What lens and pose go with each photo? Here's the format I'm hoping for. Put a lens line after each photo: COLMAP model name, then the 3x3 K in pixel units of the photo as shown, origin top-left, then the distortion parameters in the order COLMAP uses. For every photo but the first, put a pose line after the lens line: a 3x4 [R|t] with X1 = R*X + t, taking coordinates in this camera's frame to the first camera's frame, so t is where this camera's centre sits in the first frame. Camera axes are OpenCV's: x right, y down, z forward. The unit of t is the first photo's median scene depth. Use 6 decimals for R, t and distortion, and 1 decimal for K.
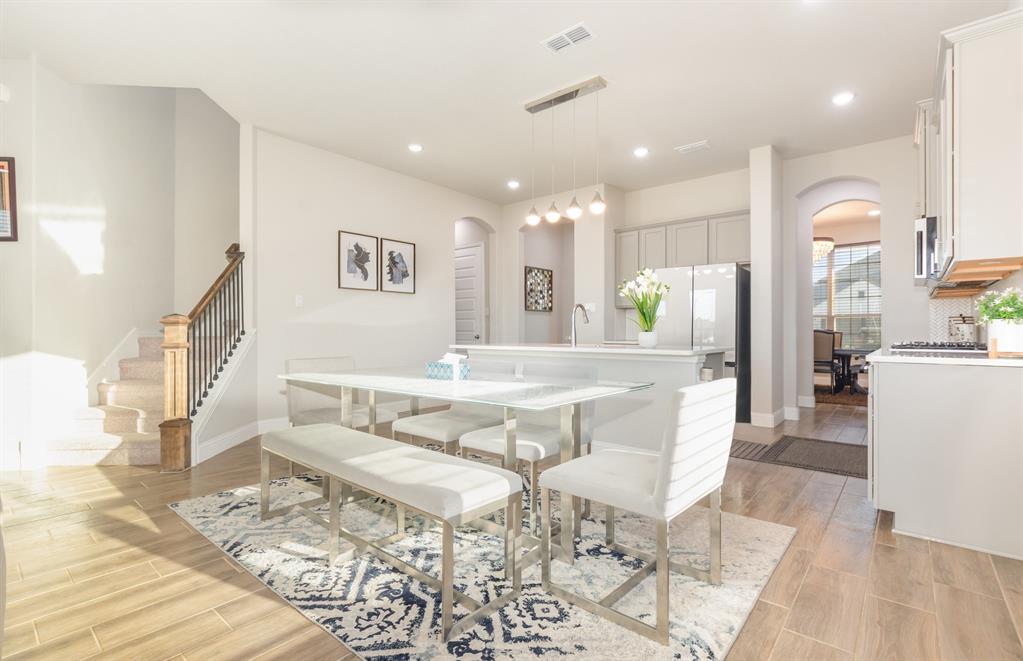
lens RADIAL K [[469.4, 0, 518.3], [0, 469.4, 333.1], [0, 0, 1]] dist [-0.012357, -0.000010]
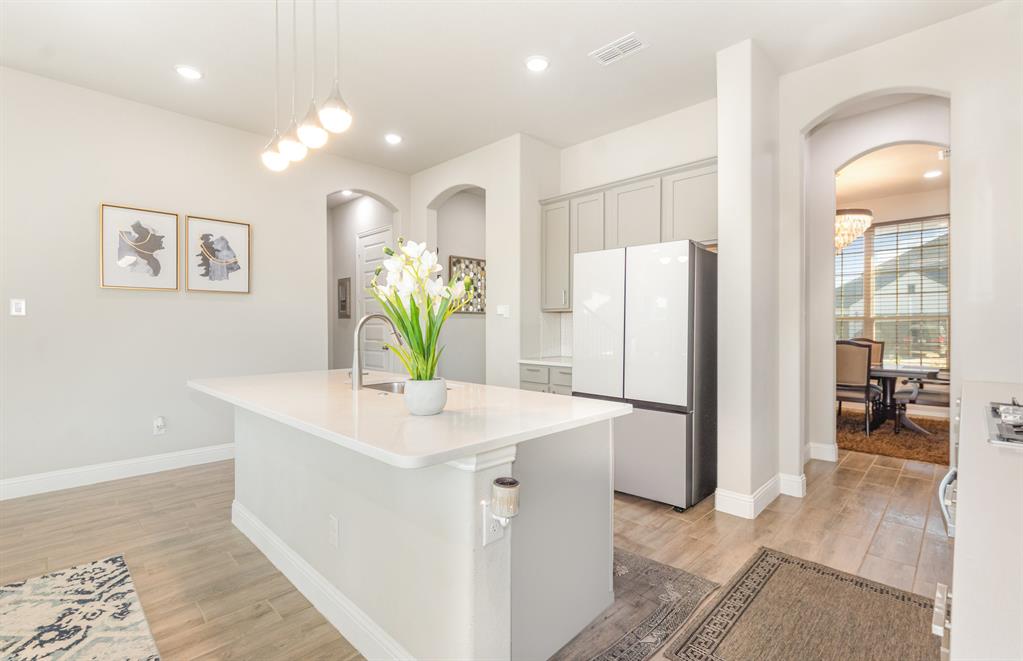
lens RADIAL K [[469.4, 0, 509.1], [0, 469.4, 331.5], [0, 0, 1]] dist [-0.012357, -0.000010]
pose [[0.996985, 0.002163, -0.077571, 0.231662], [-0.001560, 0.999968, 0.007841, -0.032581], [0.077585, -0.007696, 0.996956, 0.318760]]
